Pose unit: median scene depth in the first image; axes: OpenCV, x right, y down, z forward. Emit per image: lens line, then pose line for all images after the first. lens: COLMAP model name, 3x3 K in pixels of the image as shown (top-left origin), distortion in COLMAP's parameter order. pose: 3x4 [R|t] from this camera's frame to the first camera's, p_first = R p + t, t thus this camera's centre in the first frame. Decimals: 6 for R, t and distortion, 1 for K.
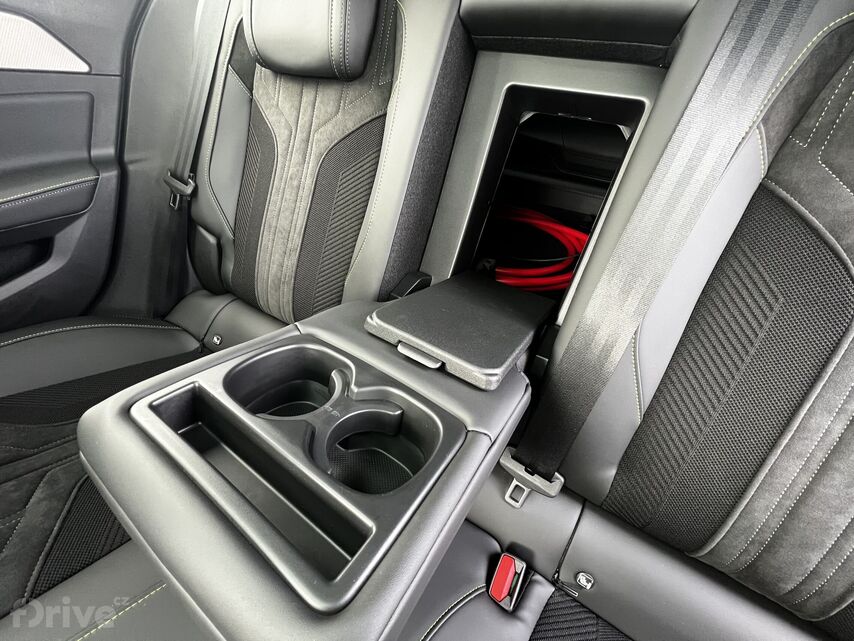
lens RADIAL K [[343.5, 0, 425.7], [0, 343.5, 318.8], [0, 0, 1]] dist [-0.000165, -0.000921]
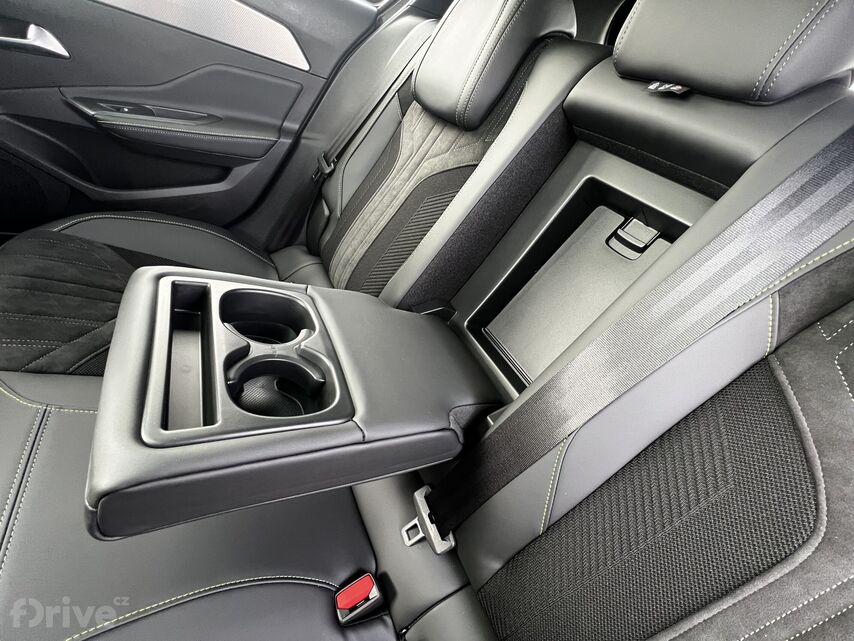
lens RADIAL K [[343.5, 0, 425.7], [0, 343.5, 318.8], [0, 0, 1]] dist [-0.000165, -0.000921]
pose [[0.853308, 0.438900, -0.281482, 0.288844], [-0.465458, 0.884496, -0.031878, -0.028375], [0.234978, 0.158220, 0.959037, -0.053121]]
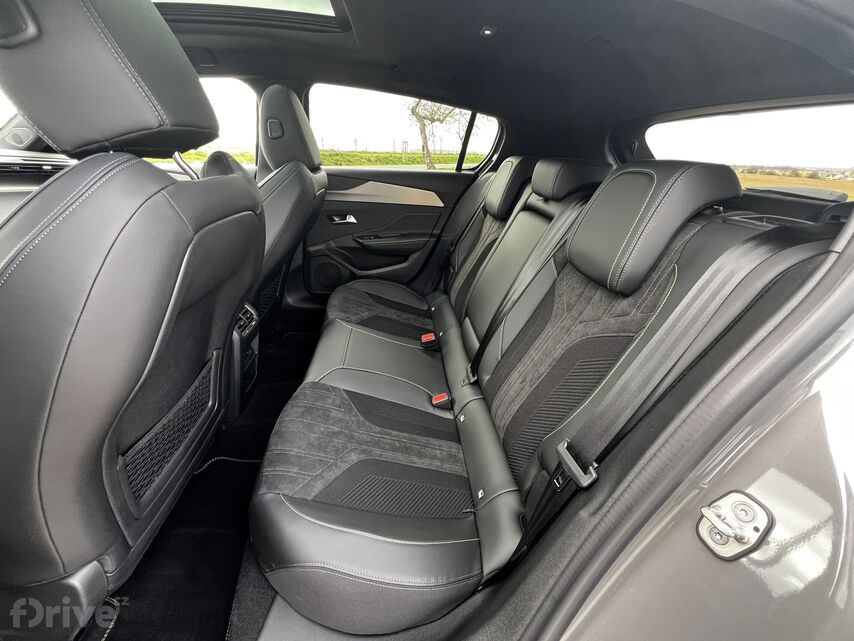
lens RADIAL K [[342.2, 0, 427.0], [0, 342.2, 320.5], [0, 0, 1]] dist [0.000763, 0.000009]
pose [[0.619670, 0.316323, -0.718296, 1.586257], [-0.466719, 0.884307, -0.013206, 0.272749], [0.631017, 0.343426, 0.695612, -0.920367]]
